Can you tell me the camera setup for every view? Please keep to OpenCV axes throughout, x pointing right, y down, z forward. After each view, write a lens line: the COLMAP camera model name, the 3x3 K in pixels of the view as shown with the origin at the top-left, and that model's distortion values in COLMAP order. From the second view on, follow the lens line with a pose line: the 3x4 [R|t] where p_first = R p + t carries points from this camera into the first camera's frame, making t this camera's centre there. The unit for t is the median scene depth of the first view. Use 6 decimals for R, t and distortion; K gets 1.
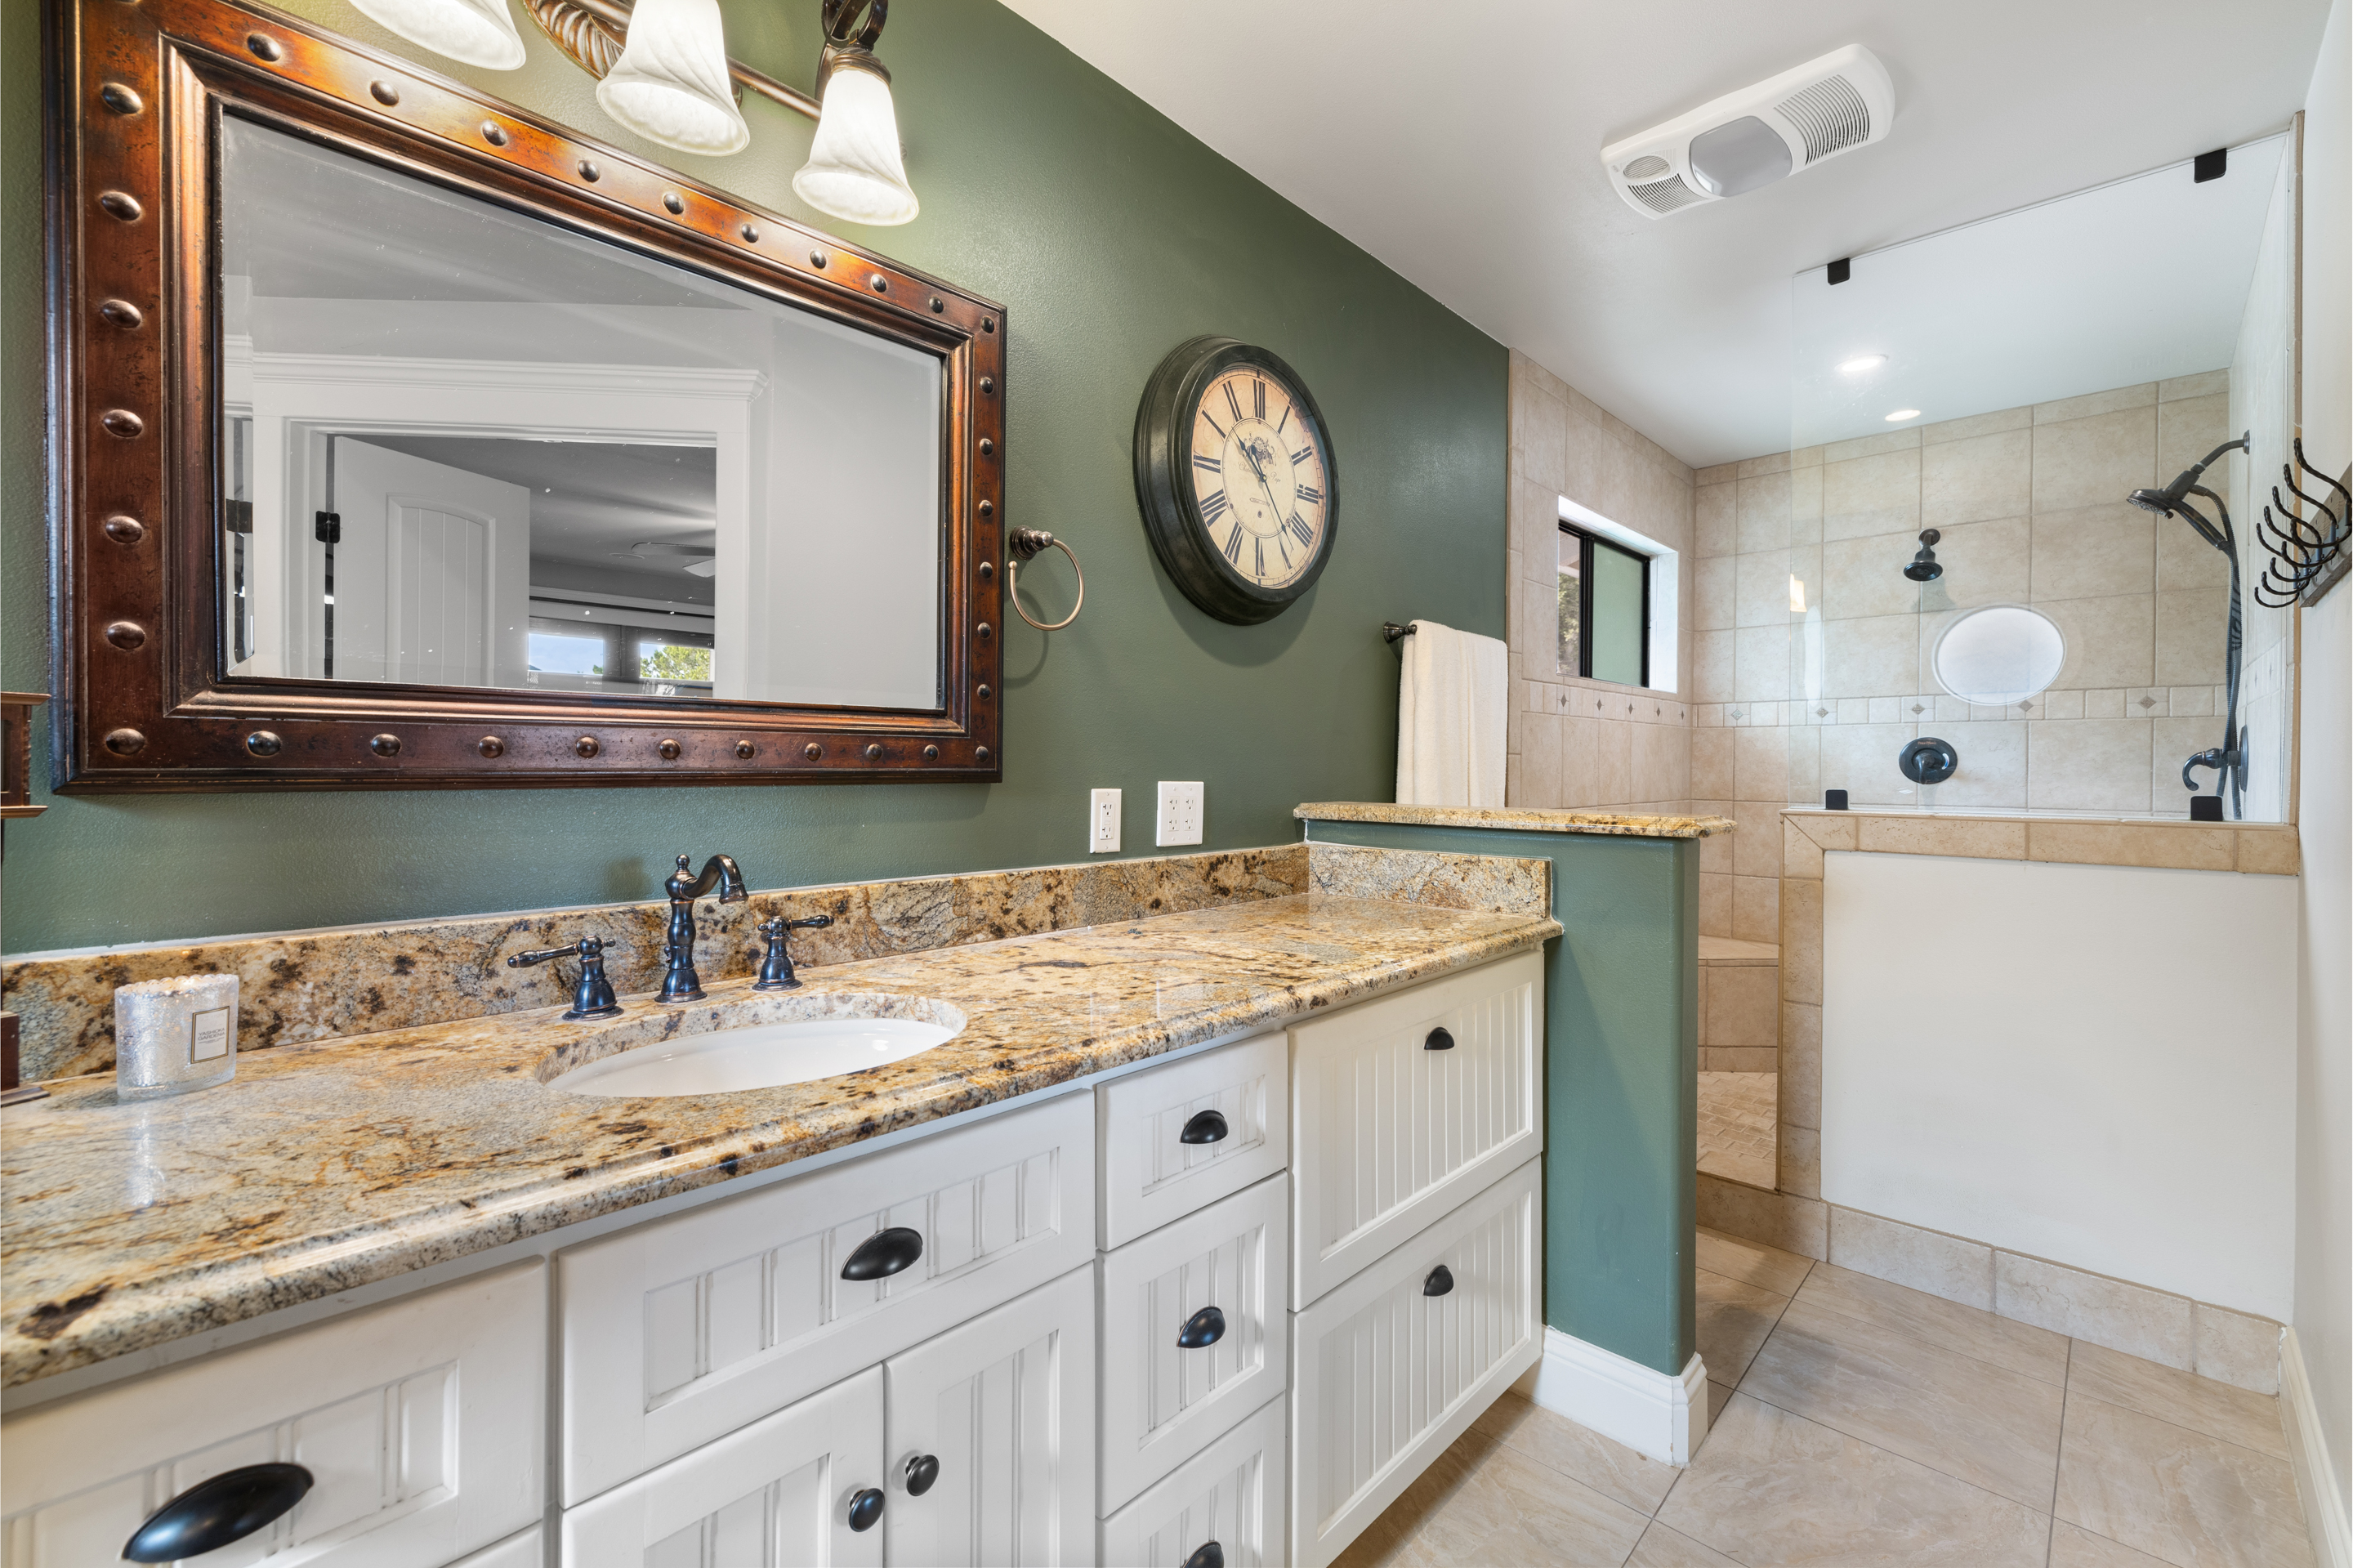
lens RADIAL K [[984.4, 0, 1176.0], [0, 984.4, 771.5], [0, 0, 1]] dist [0.000654, 0.000046]
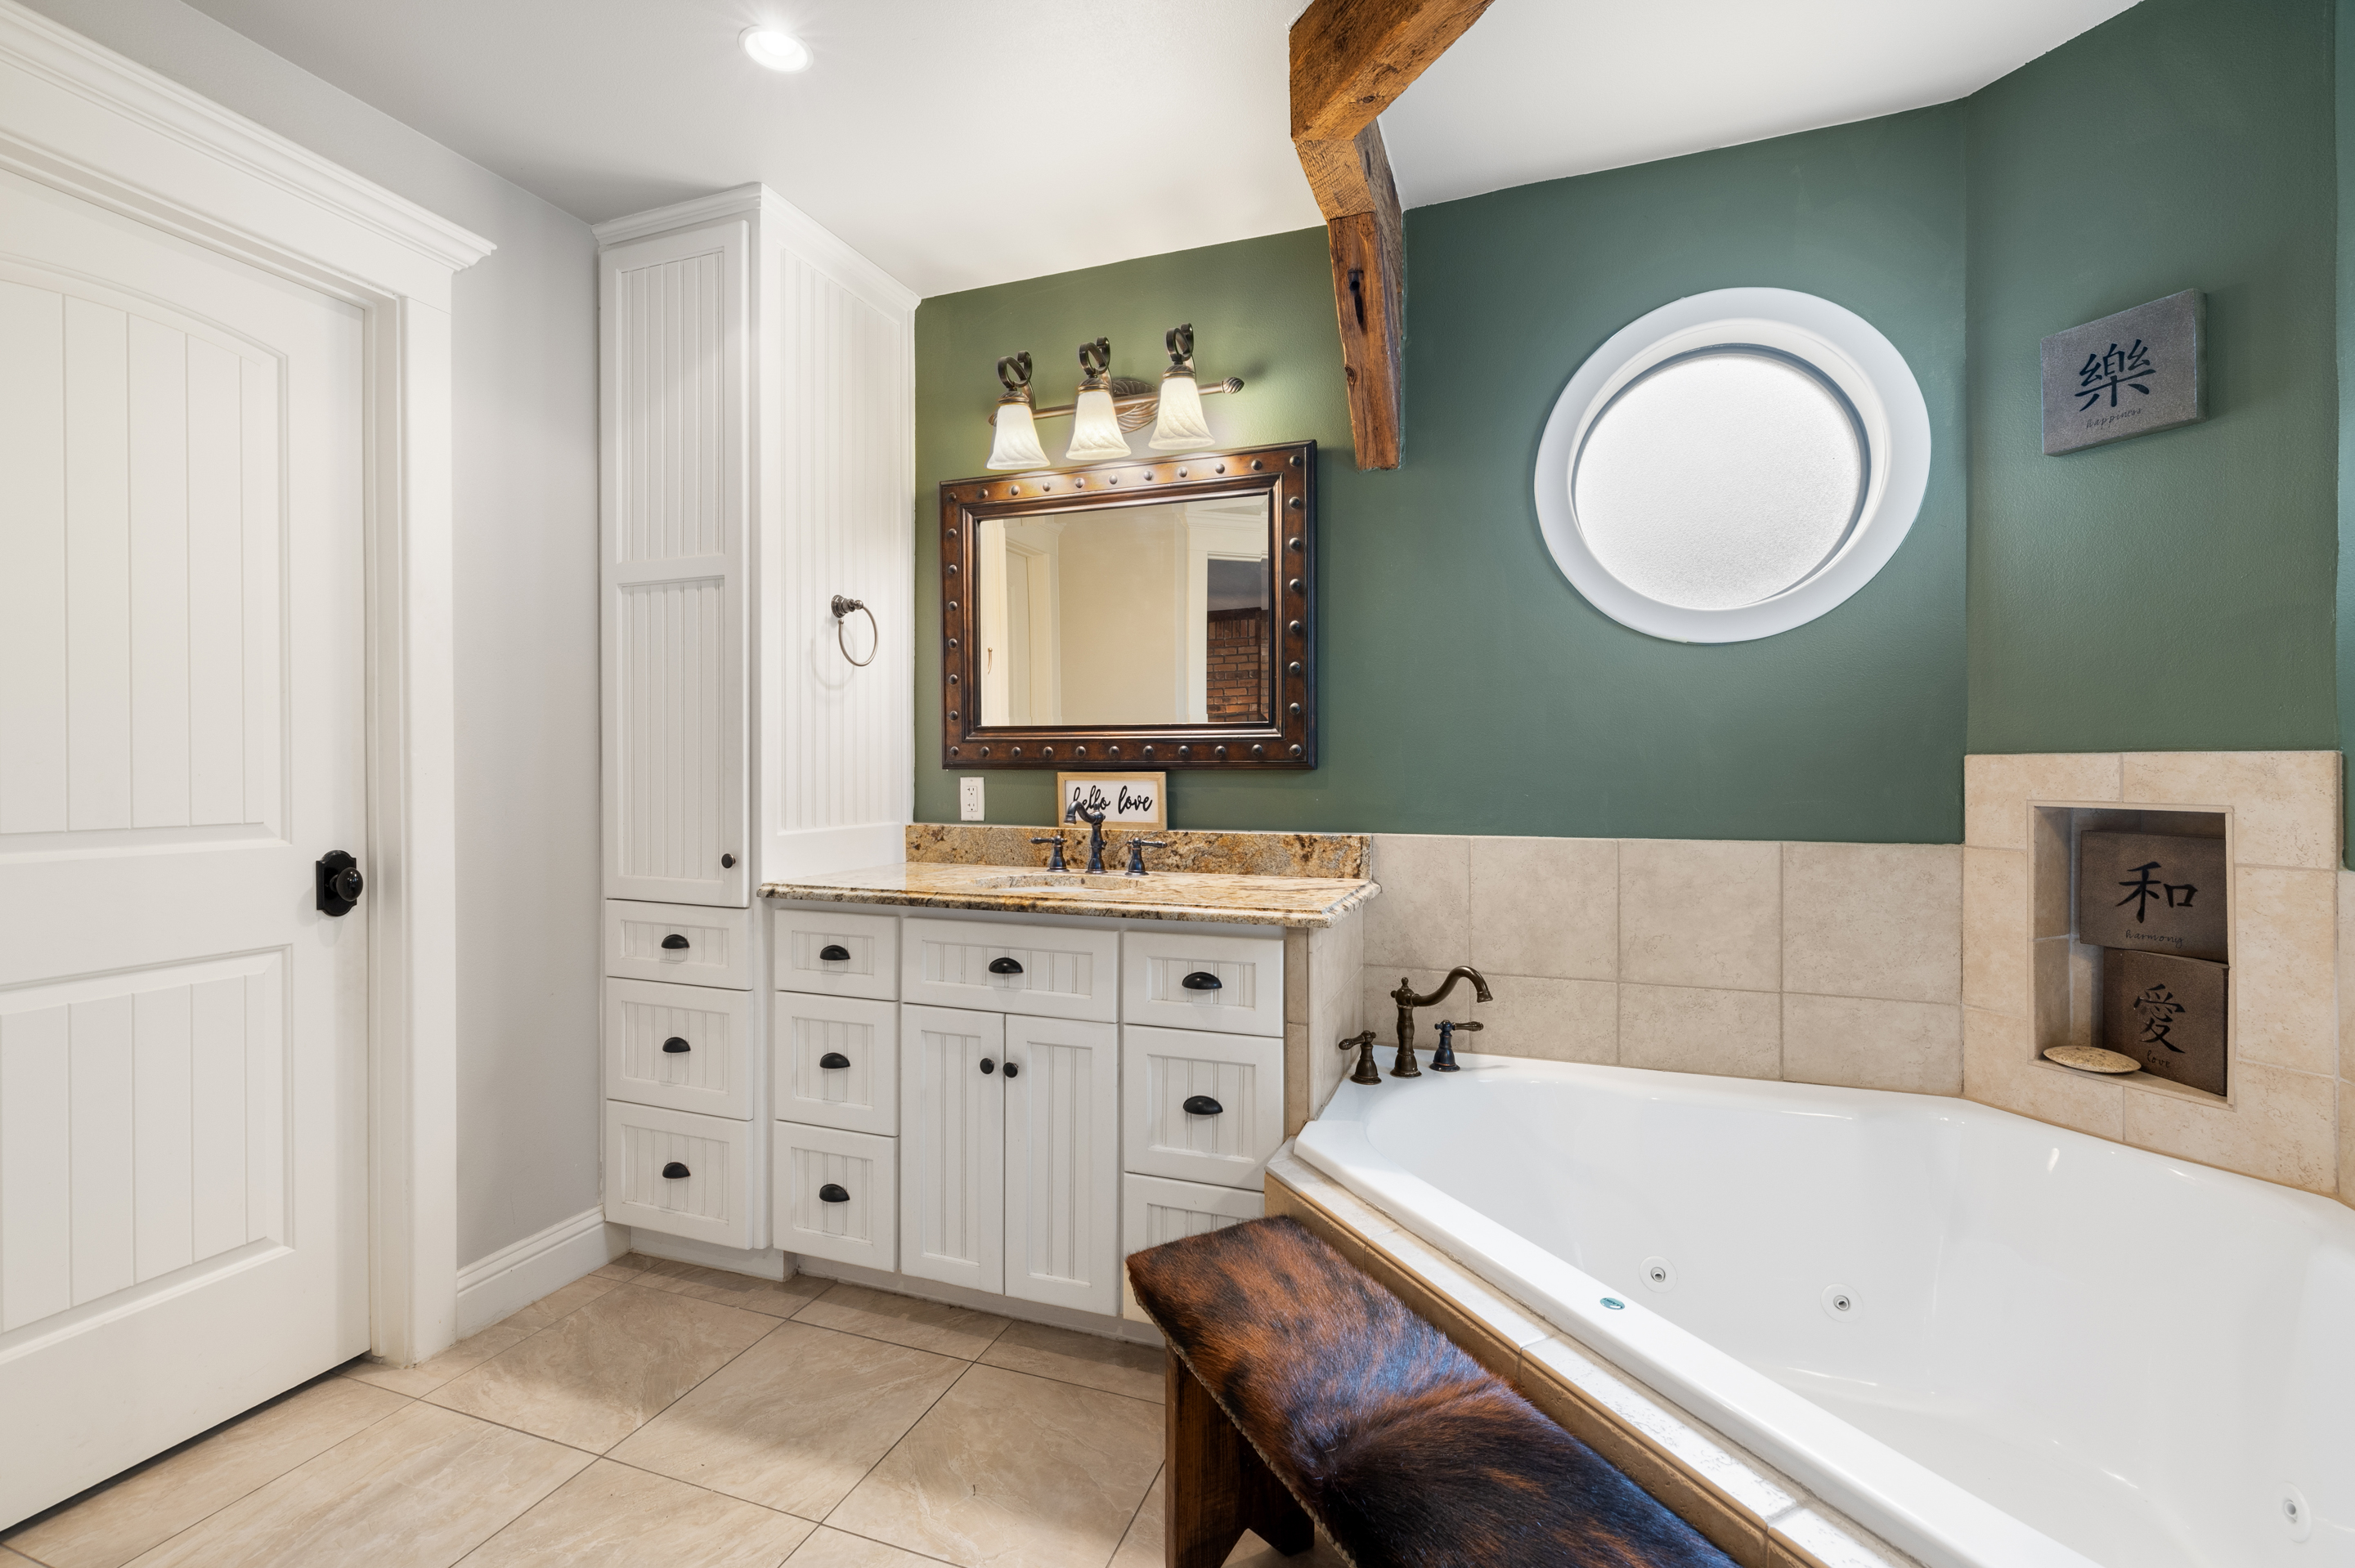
lens RADIAL K [[992.2, 0, 1178.5], [0, 992.2, 772.2], [0, 0, 1]] dist [-0.000014, 0.000125]
pose [[0.410110, 0.002953, -0.912031, 0.794953], [-0.006302, 0.999980, 0.000404, 0.011463], [0.912014, 0.005582, 0.410120, 0.164892]]
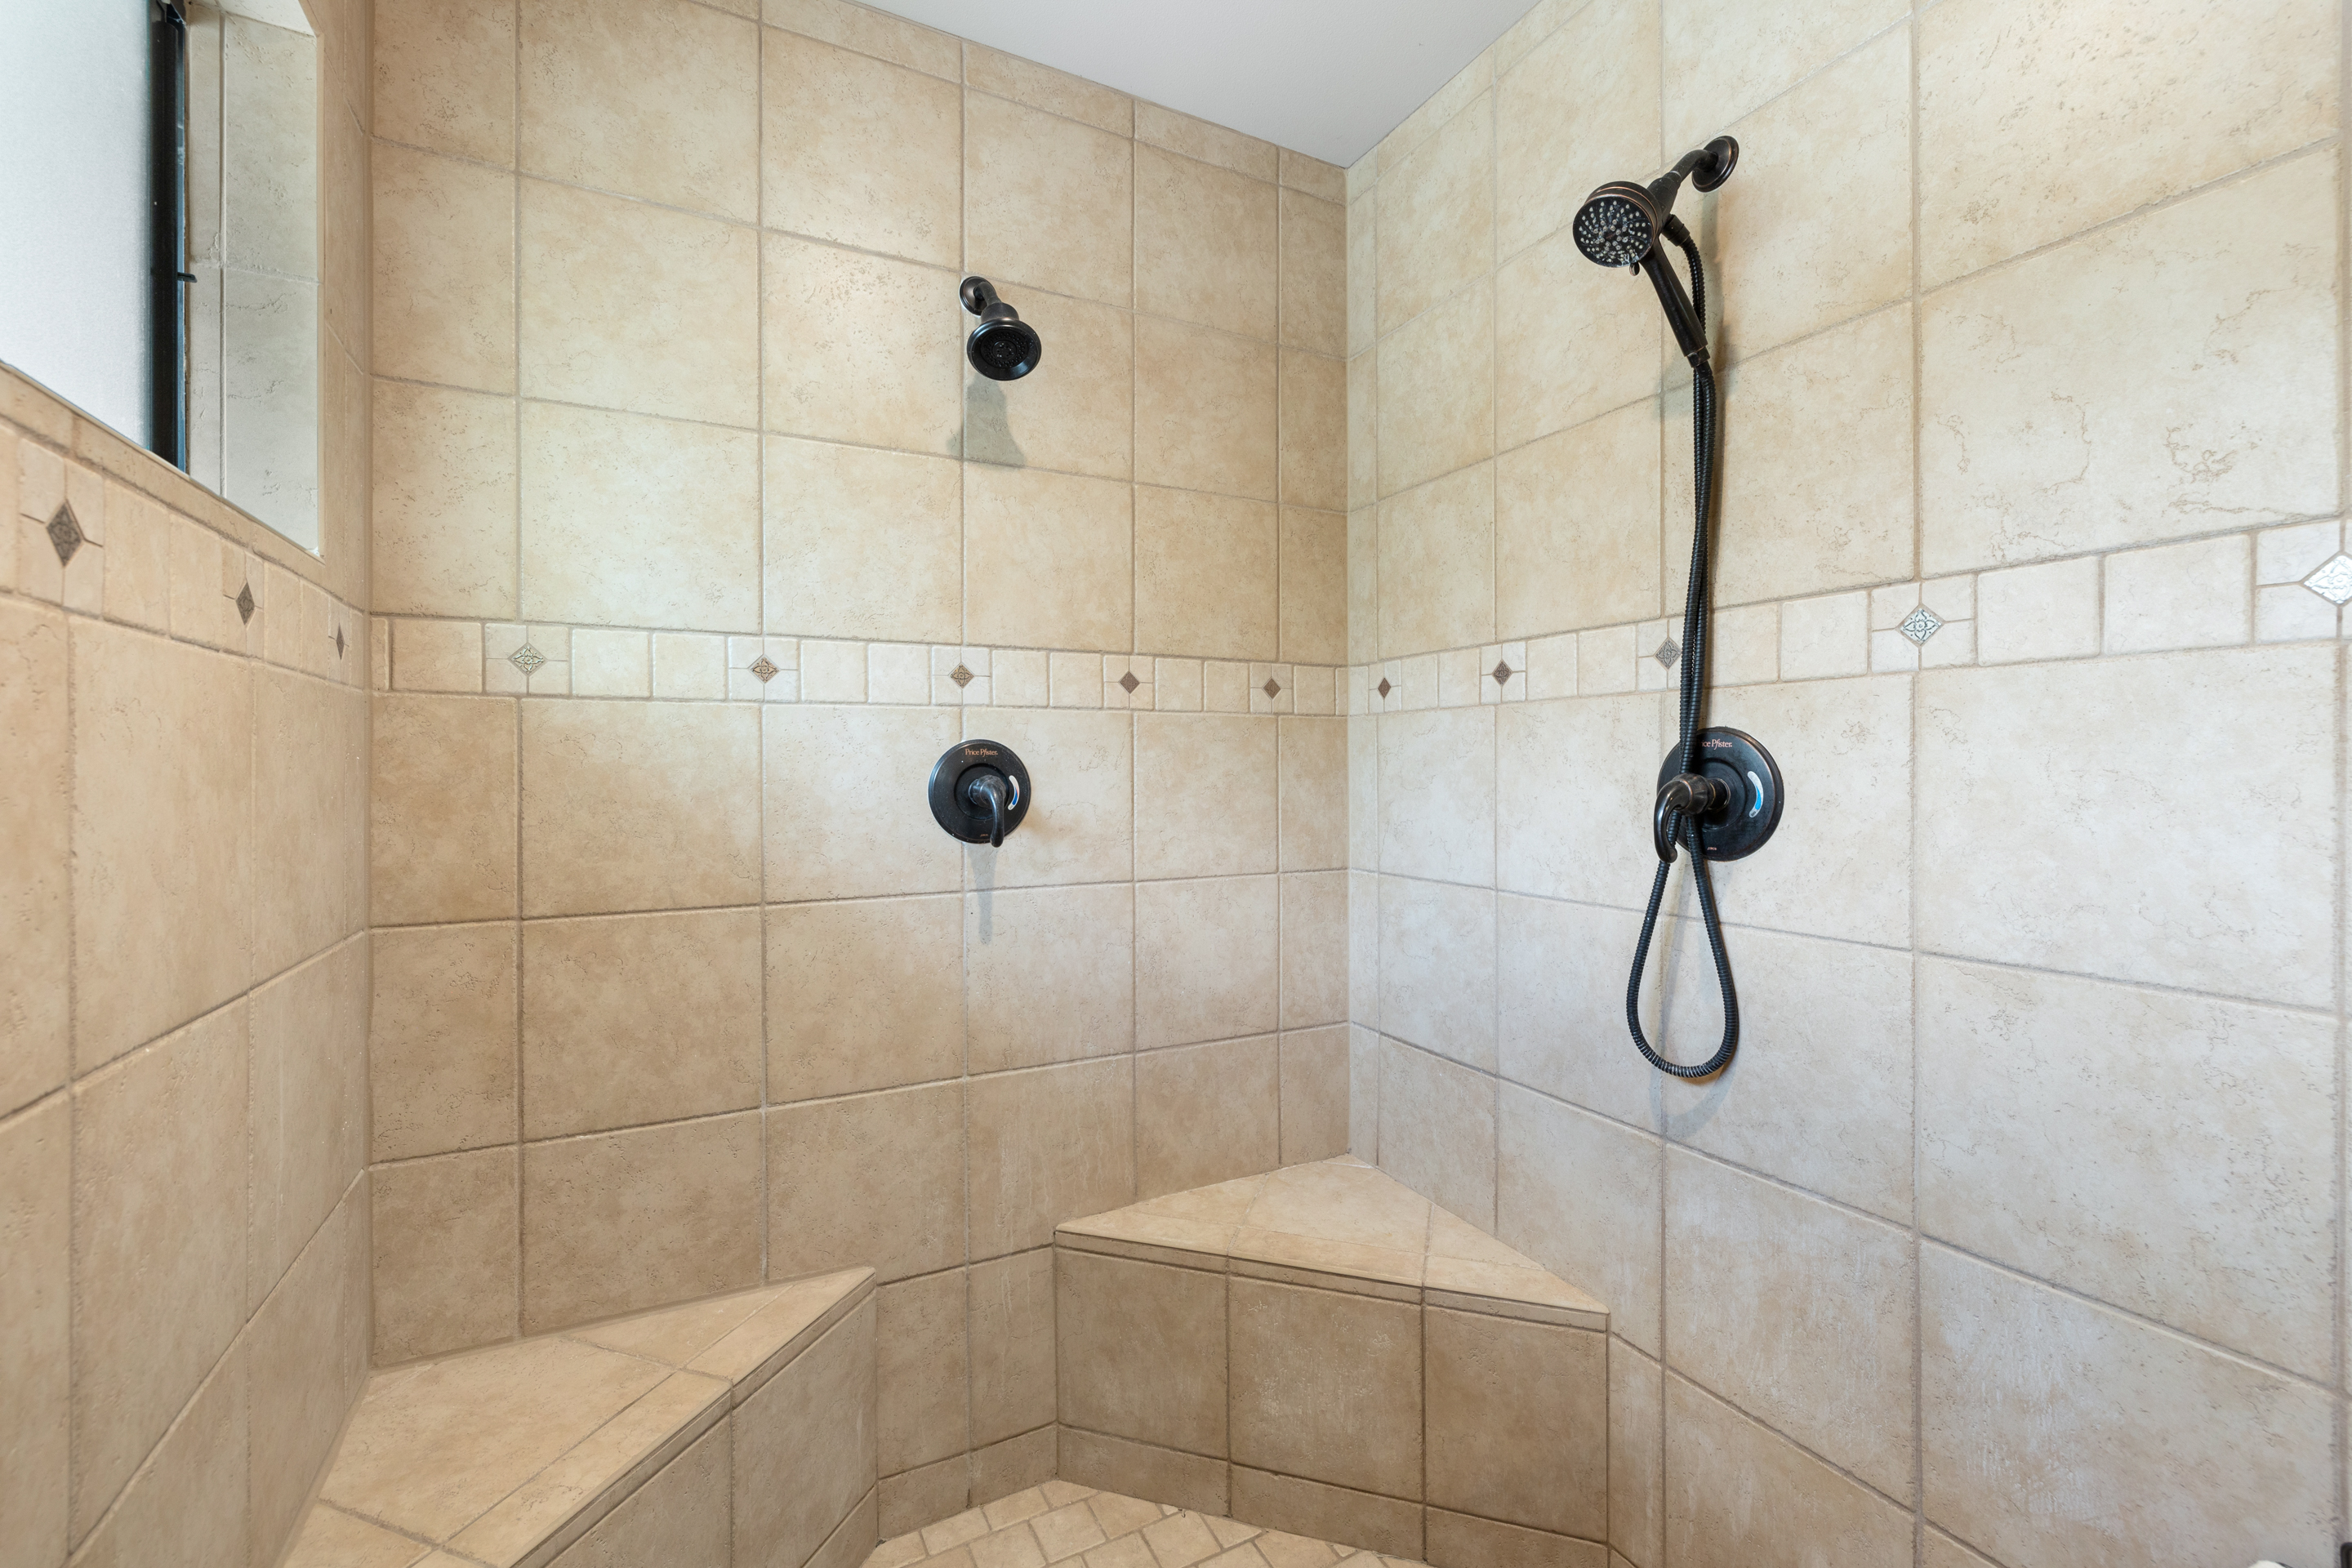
lens RADIAL K [[983.9, 0, 1175.5], [0, 983.9, 771.5], [0, 0, 1]] dist [0.000654, 0.000046]
pose [[0.323786, -0.008516, 0.946092, 0.610501], [0.010291, 0.999932, 0.005479, -0.035828], [-0.946074, 0.007963, 0.323851, 1.284062]]
